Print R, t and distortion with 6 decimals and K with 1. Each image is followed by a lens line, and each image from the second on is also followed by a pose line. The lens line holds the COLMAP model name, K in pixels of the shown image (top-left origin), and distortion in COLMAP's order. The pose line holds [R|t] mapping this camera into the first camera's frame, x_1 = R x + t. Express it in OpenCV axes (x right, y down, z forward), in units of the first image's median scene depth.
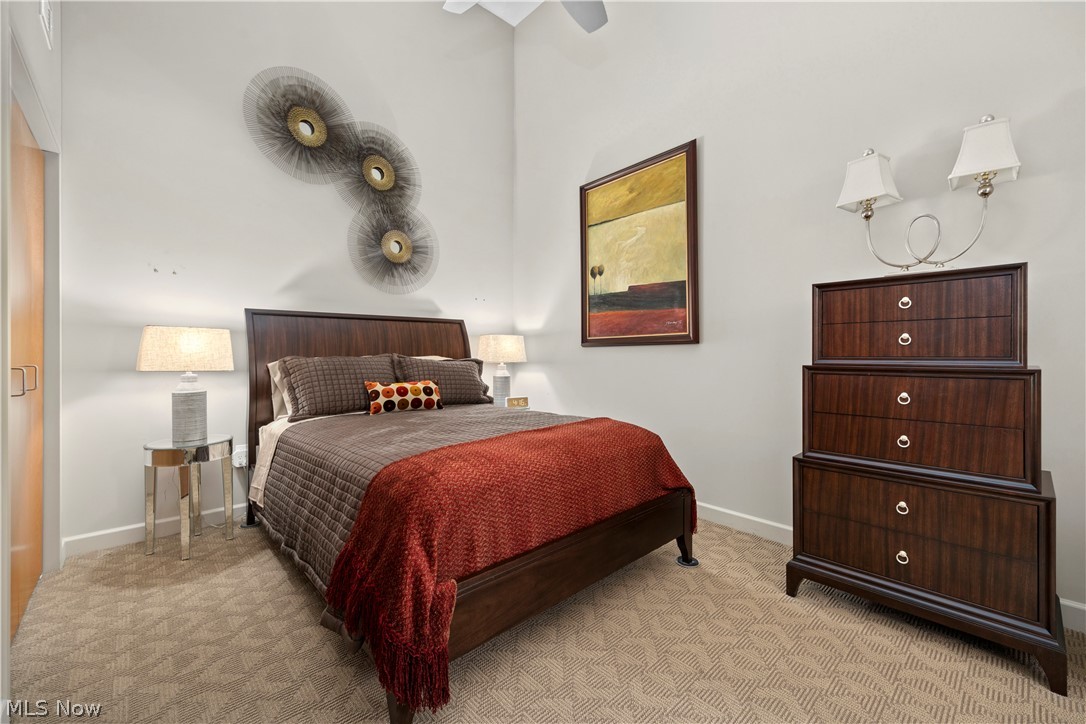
lens RADIAL K [[436.3, 0, 534.8], [0, 436.3, 356.5], [0, 0, 1]] dist [0.001584, -0.000064]
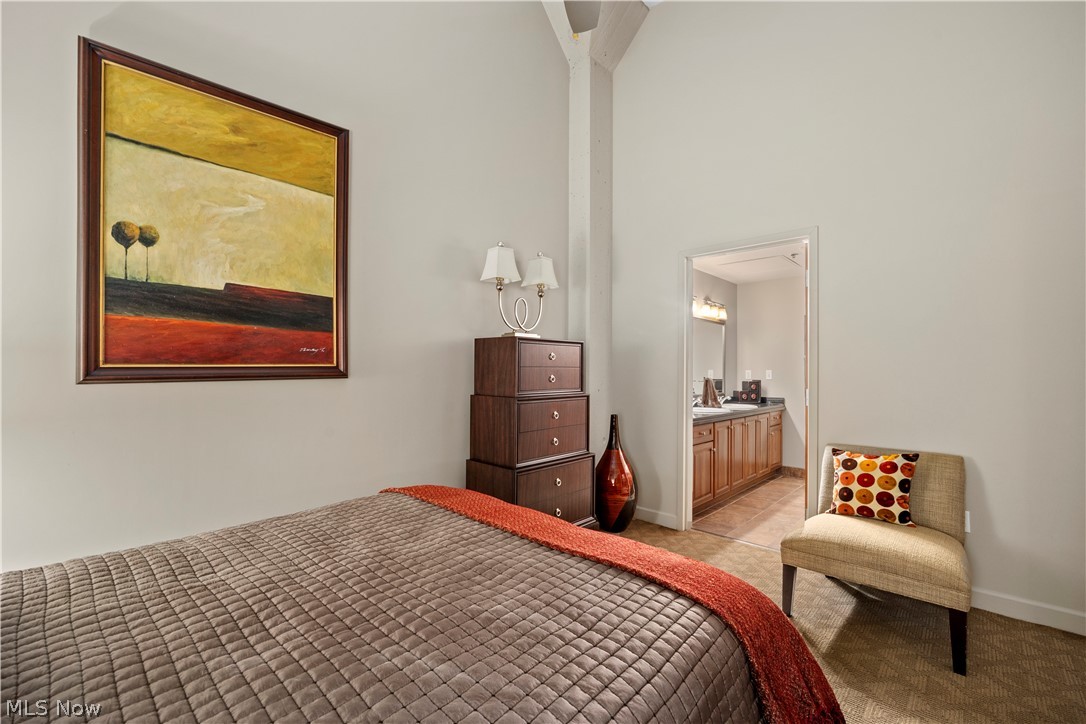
lens RADIAL K [[457.2, 0, 540.4], [0, 457.2, 368.2], [0, 0, 1]] dist [-0.009654, -0.000657]
pose [[-0.069237, 0.005484, 0.997585, -0.488842], [0.007184, 0.999962, -0.004999, -0.040067], [-0.997574, 0.006820, -0.069274, 0.670144]]
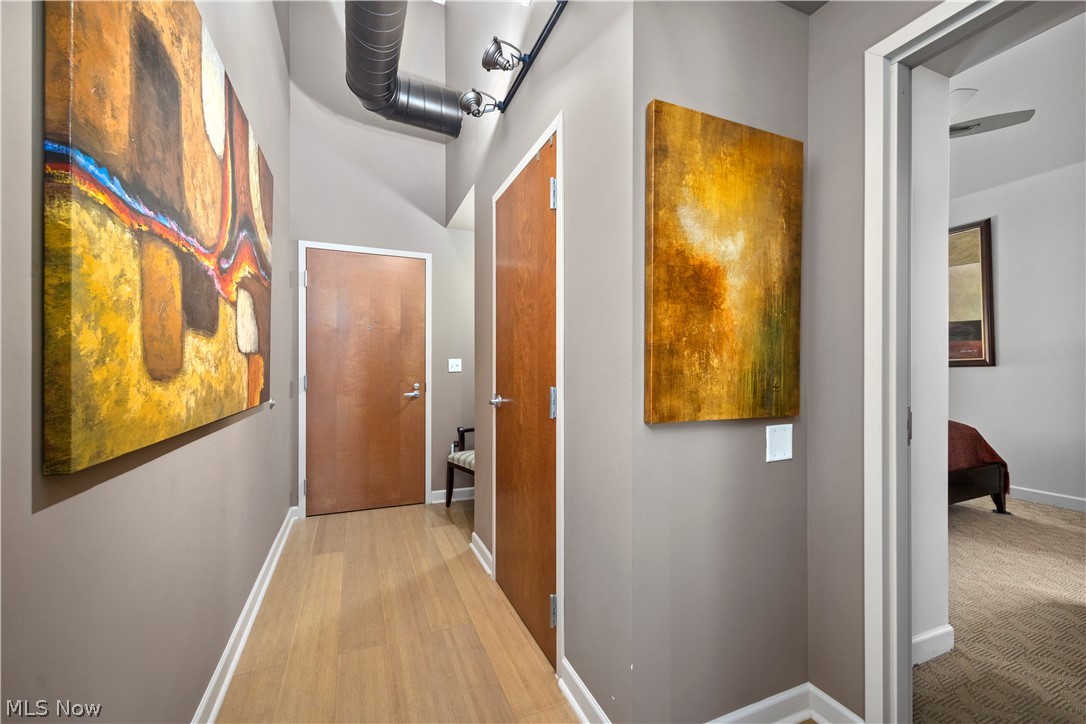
lens RADIAL K [[436.3, 0, 543.6], [0, 436.3, 371.0], [0, 0, 1]] dist [0.001584, -0.000064]
pose [[0.949942, -0.004668, -0.312391, -0.517780], [0.000541, 0.999911, -0.013296, 0.002130], [0.312425, 0.012462, 0.949861, -0.709687]]
